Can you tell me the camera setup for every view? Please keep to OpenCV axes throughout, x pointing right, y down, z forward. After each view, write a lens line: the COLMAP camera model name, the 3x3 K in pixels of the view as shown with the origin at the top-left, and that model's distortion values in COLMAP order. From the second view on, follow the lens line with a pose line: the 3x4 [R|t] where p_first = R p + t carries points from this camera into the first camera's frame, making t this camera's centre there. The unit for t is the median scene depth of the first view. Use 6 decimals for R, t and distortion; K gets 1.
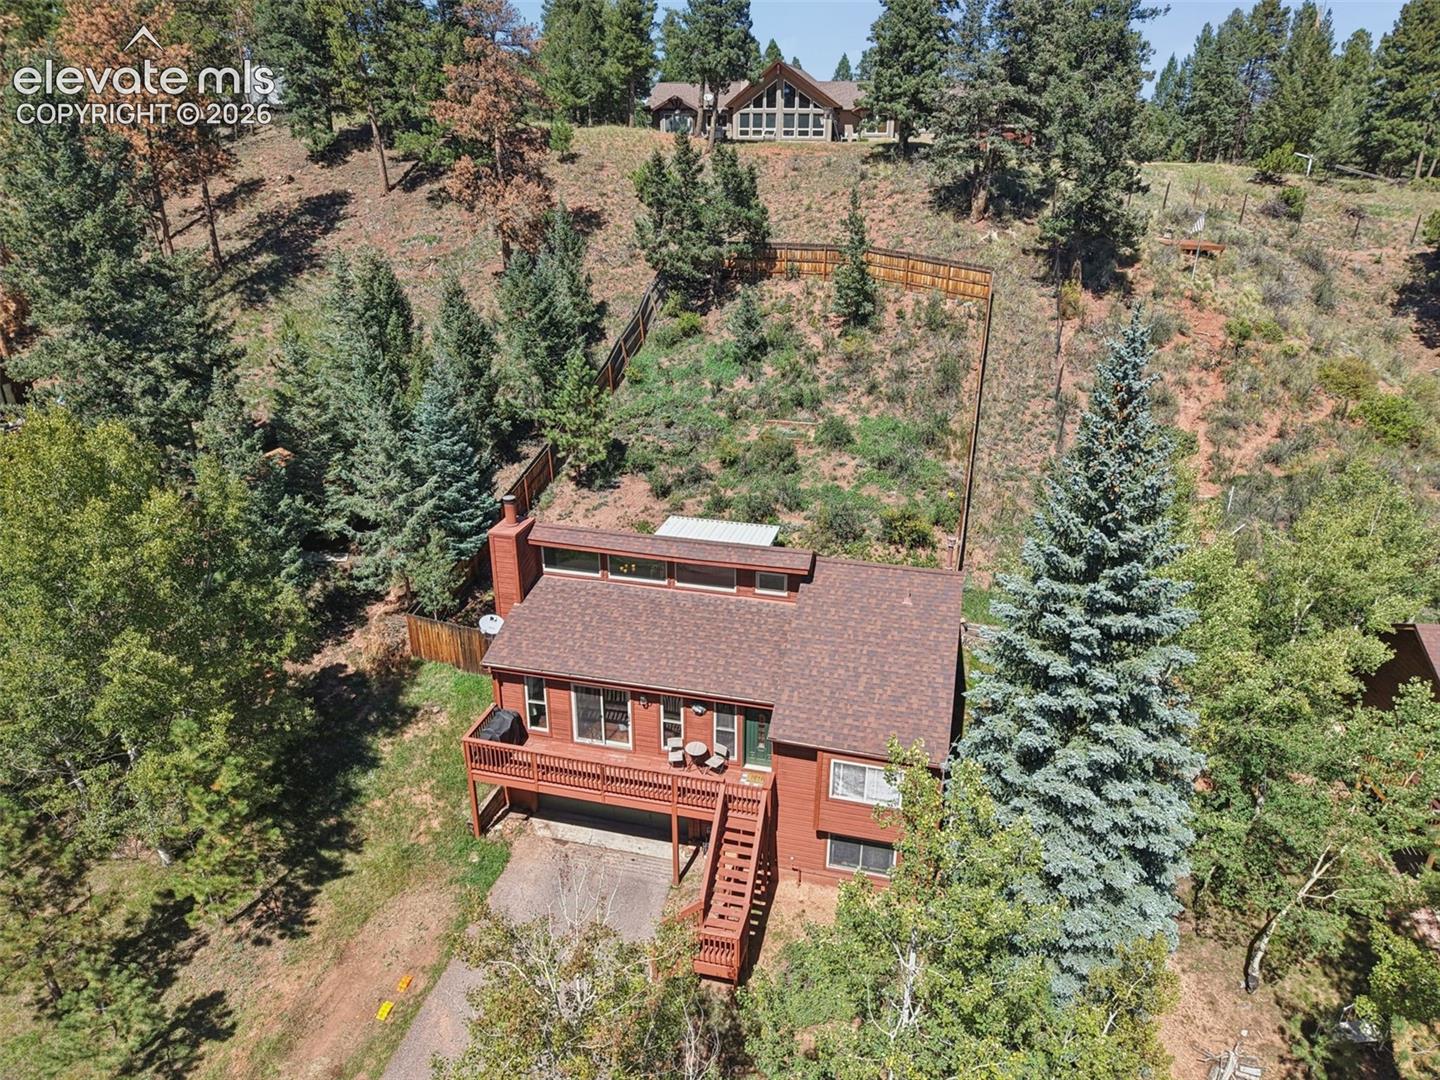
lens RADIAL K [[971.3, 0, 729.0], [0, 971.3, 540.6], [0, 0, 1]] dist [0.017768, -0.018808]
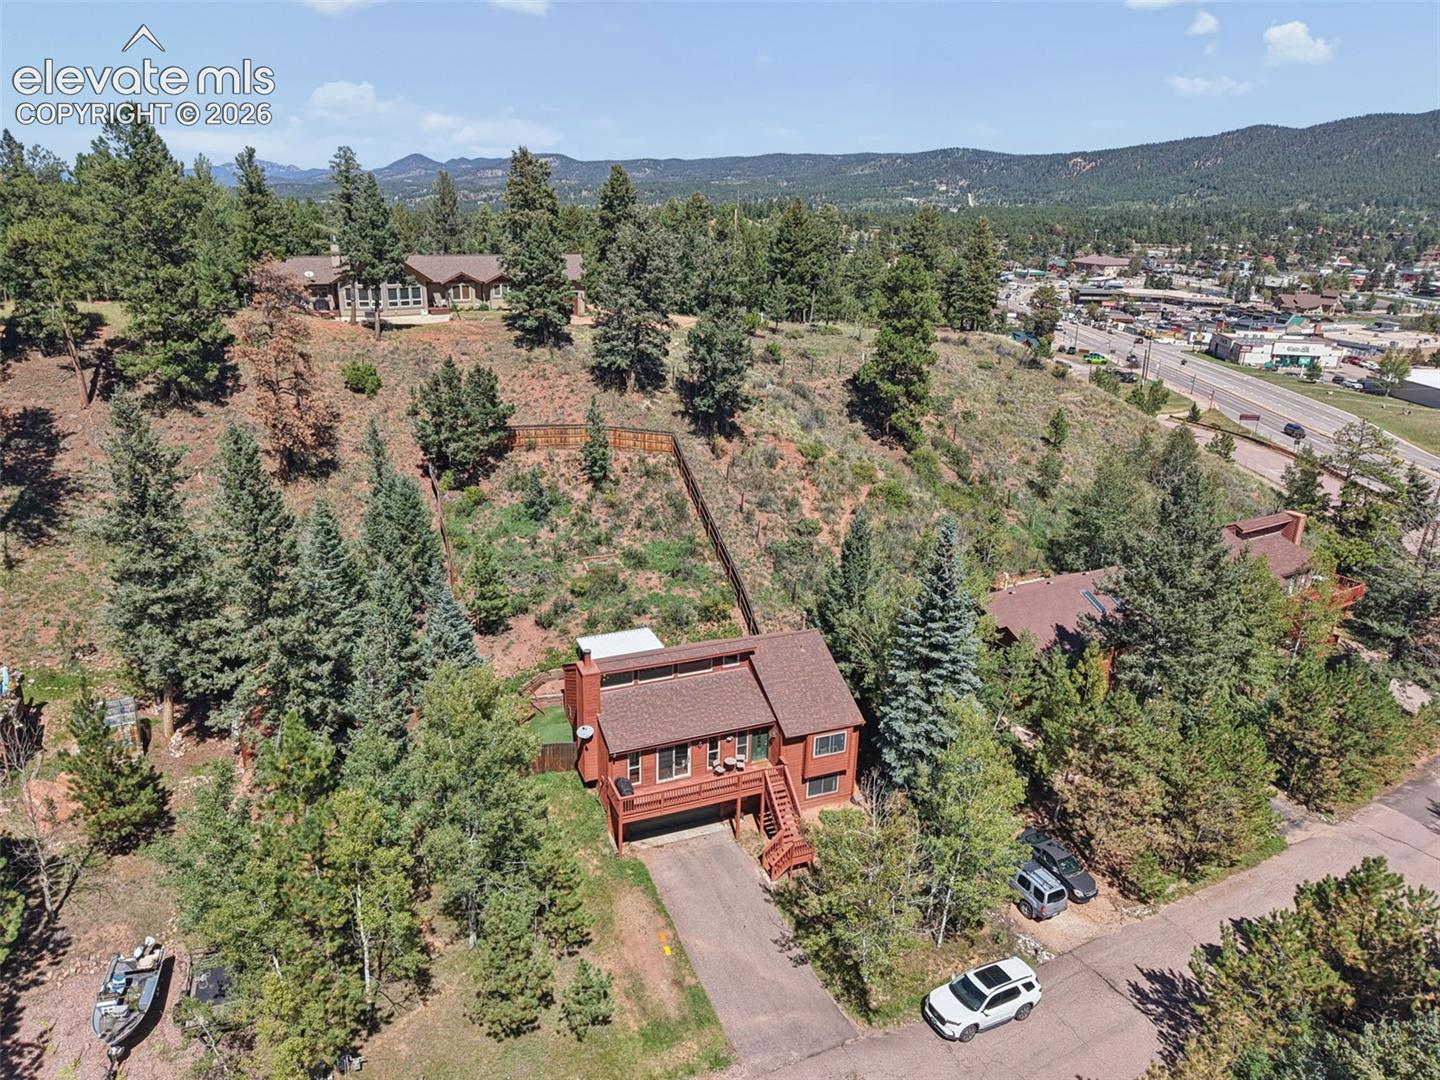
lens RADIAL K [[971.3, 0, 716.8], [0, 971.3, 527.5], [0, 0, 1]] dist [0.017768, -0.018808]
pose [[0.801825, -0.183602, 0.568654, -0.685867], [0.210786, 0.977360, 0.018345, -0.169422], [-0.559147, 0.105154, 0.822373, -0.351840]]
